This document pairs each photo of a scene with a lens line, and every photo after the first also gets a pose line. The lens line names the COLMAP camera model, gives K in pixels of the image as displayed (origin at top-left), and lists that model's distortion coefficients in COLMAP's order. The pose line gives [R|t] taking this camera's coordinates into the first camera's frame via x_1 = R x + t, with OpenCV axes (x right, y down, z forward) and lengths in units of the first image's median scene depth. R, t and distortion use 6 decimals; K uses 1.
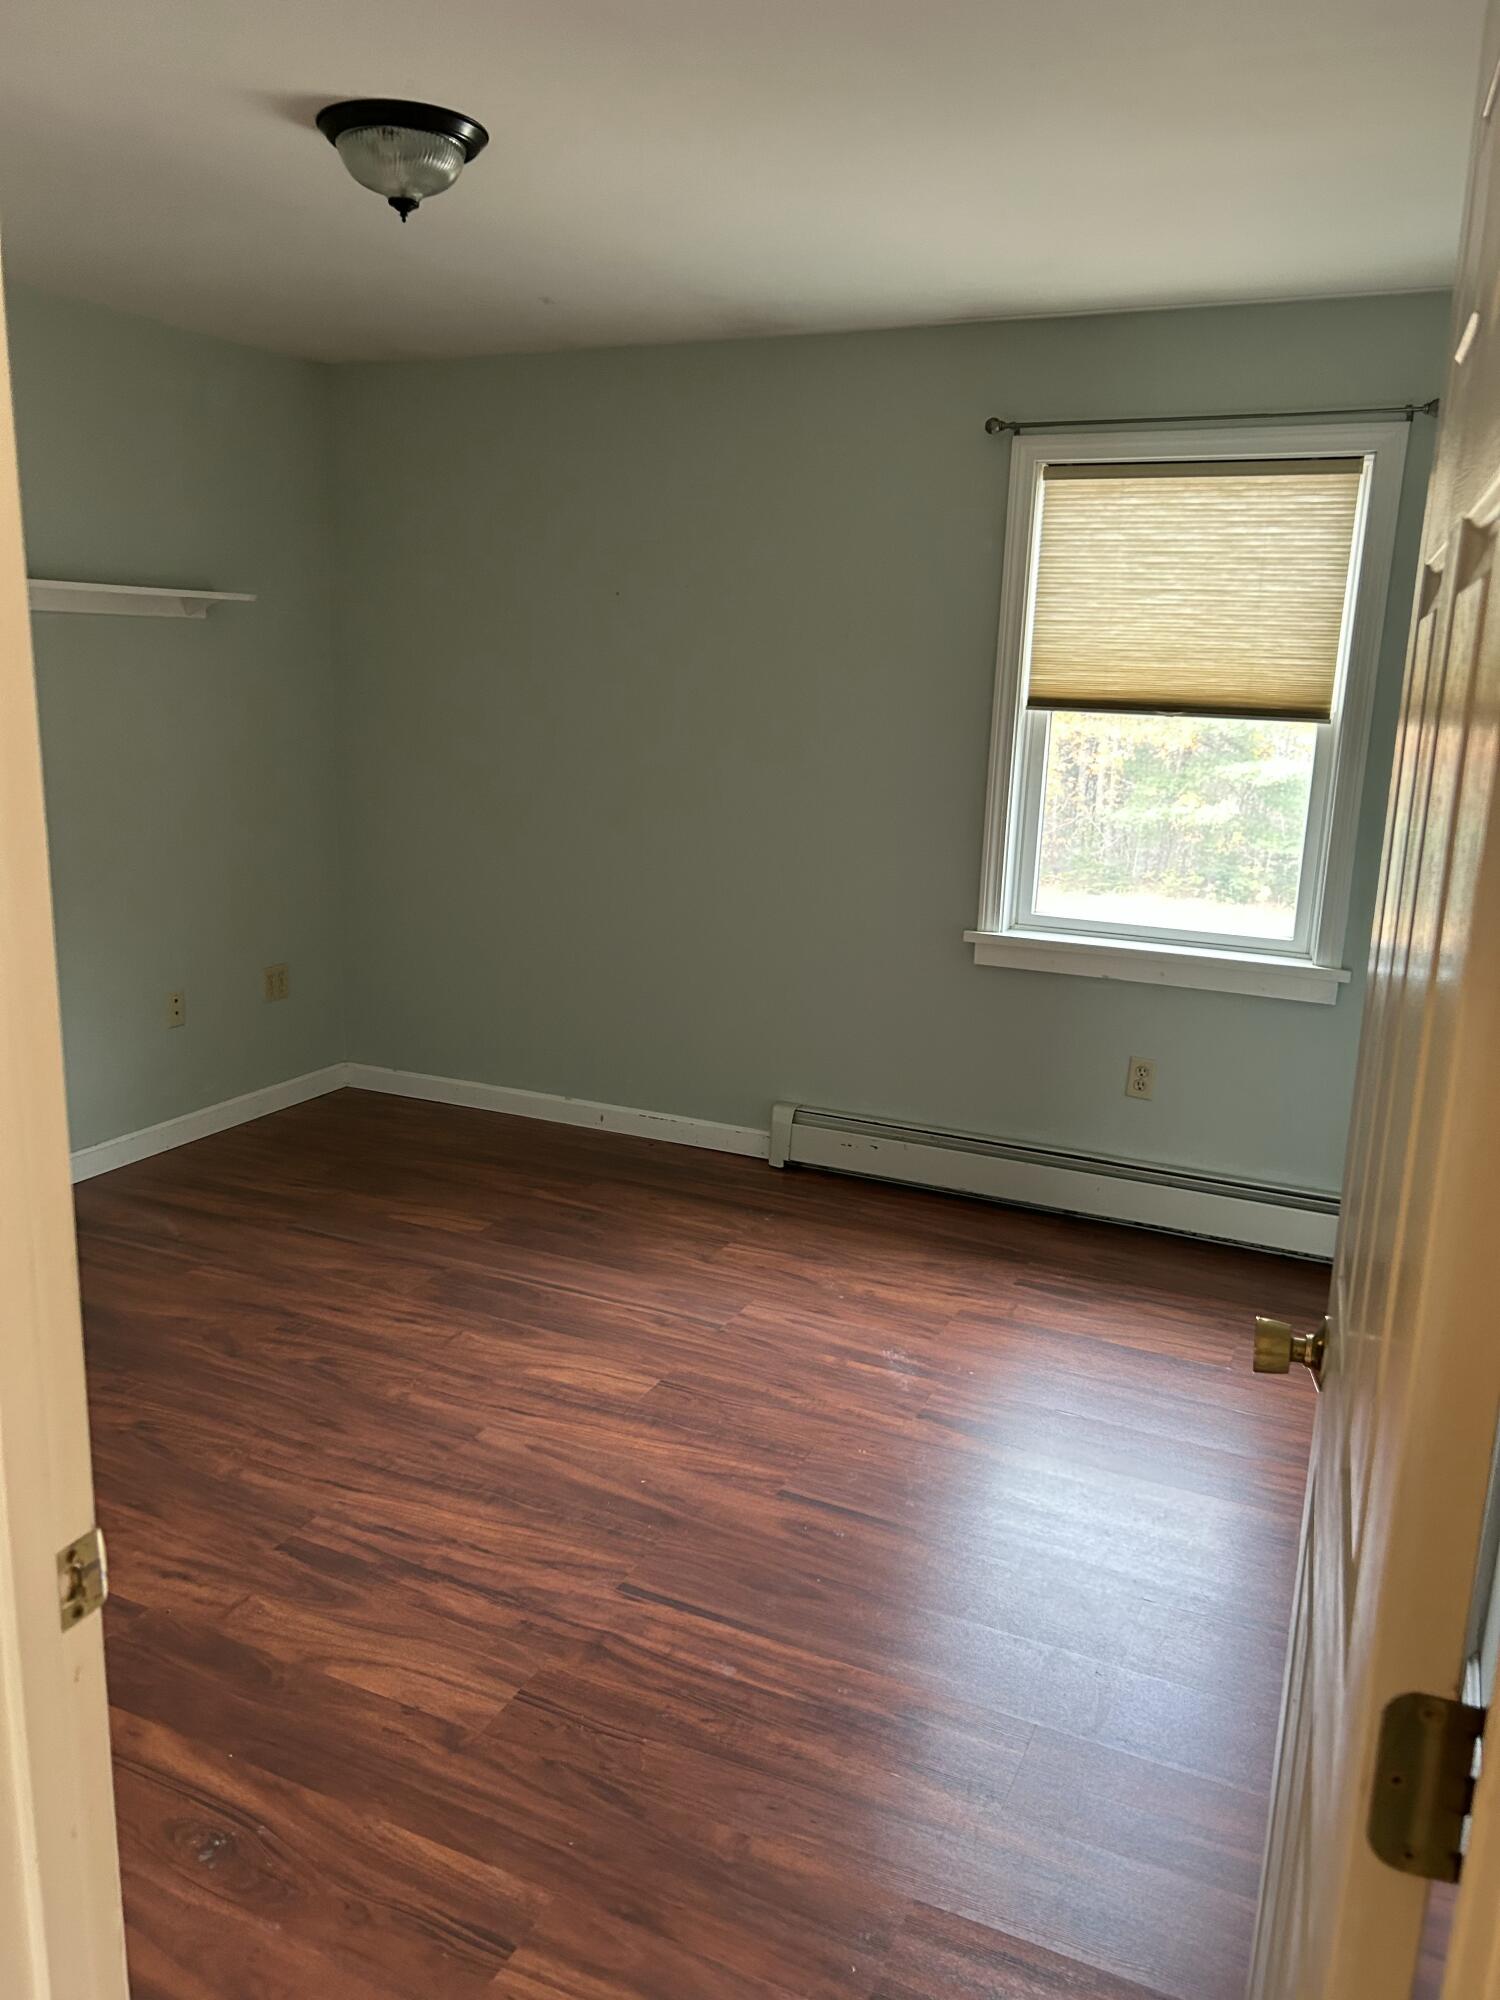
lens RADIAL K [[1504.4, 0, 751.6], [0, 1504.4, 1000.6], [0, 0, 1]] dist [0.039836, -0.053693]
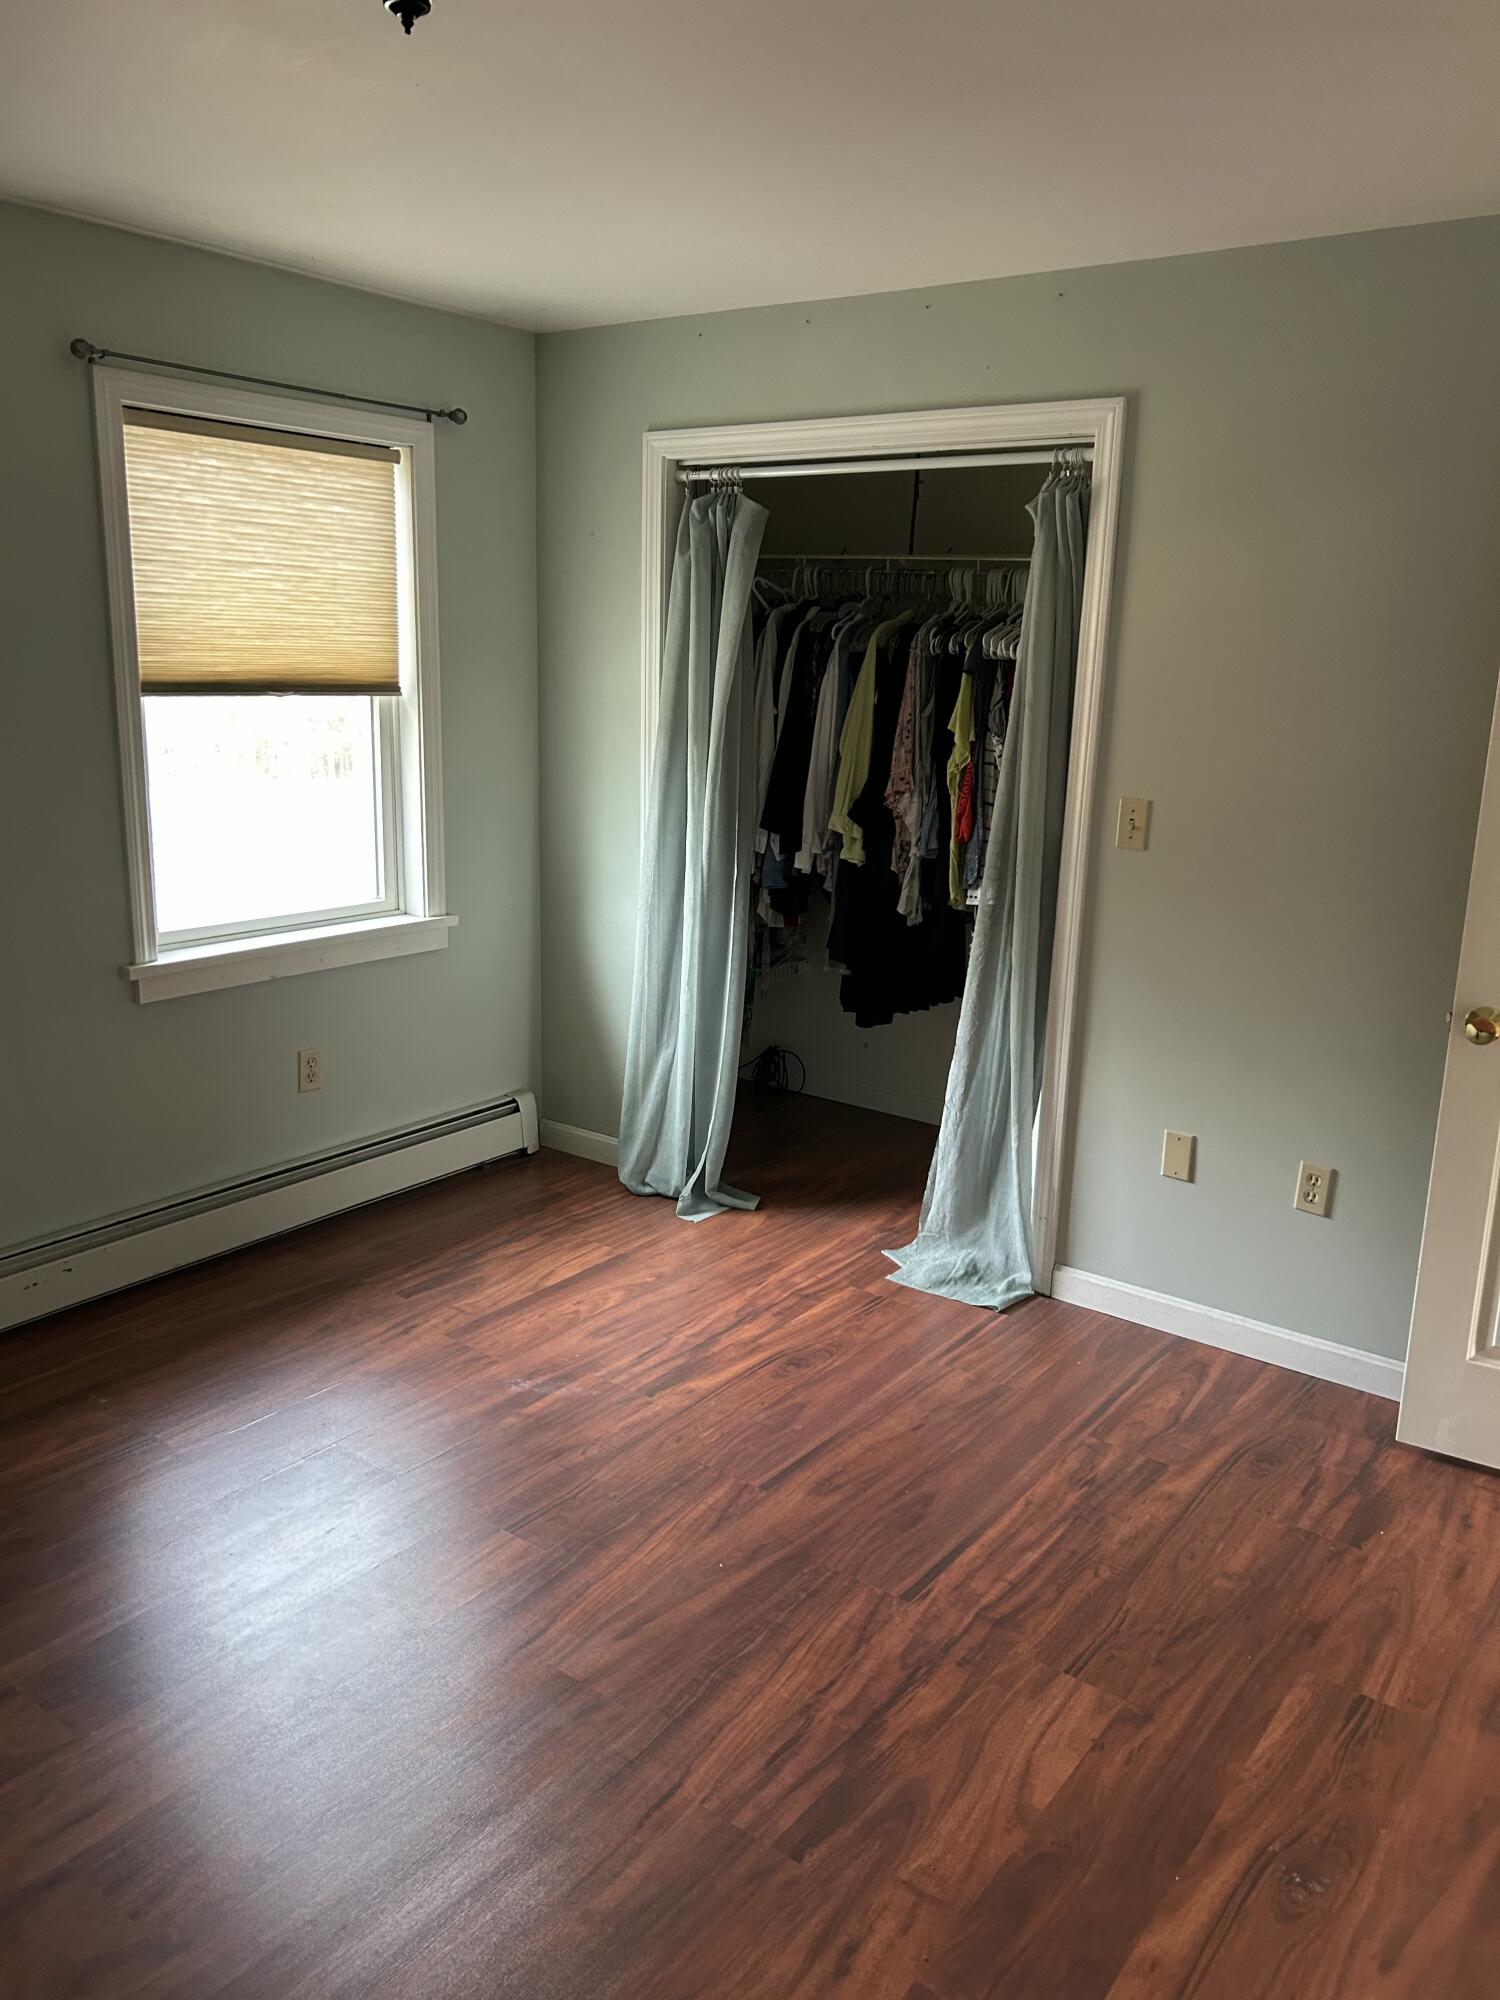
lens RADIAL K [[1504.4, 0, 751.6], [0, 1504.4, 1000.6], [0, 0, 1]] dist [0.039836, -0.053693]
pose [[0.201280, -0.253699, 0.946109, -0.755613], [0.193105, 0.957200, 0.215591, -0.186257], [-0.960311, 0.139304, 0.241656, 0.620365]]
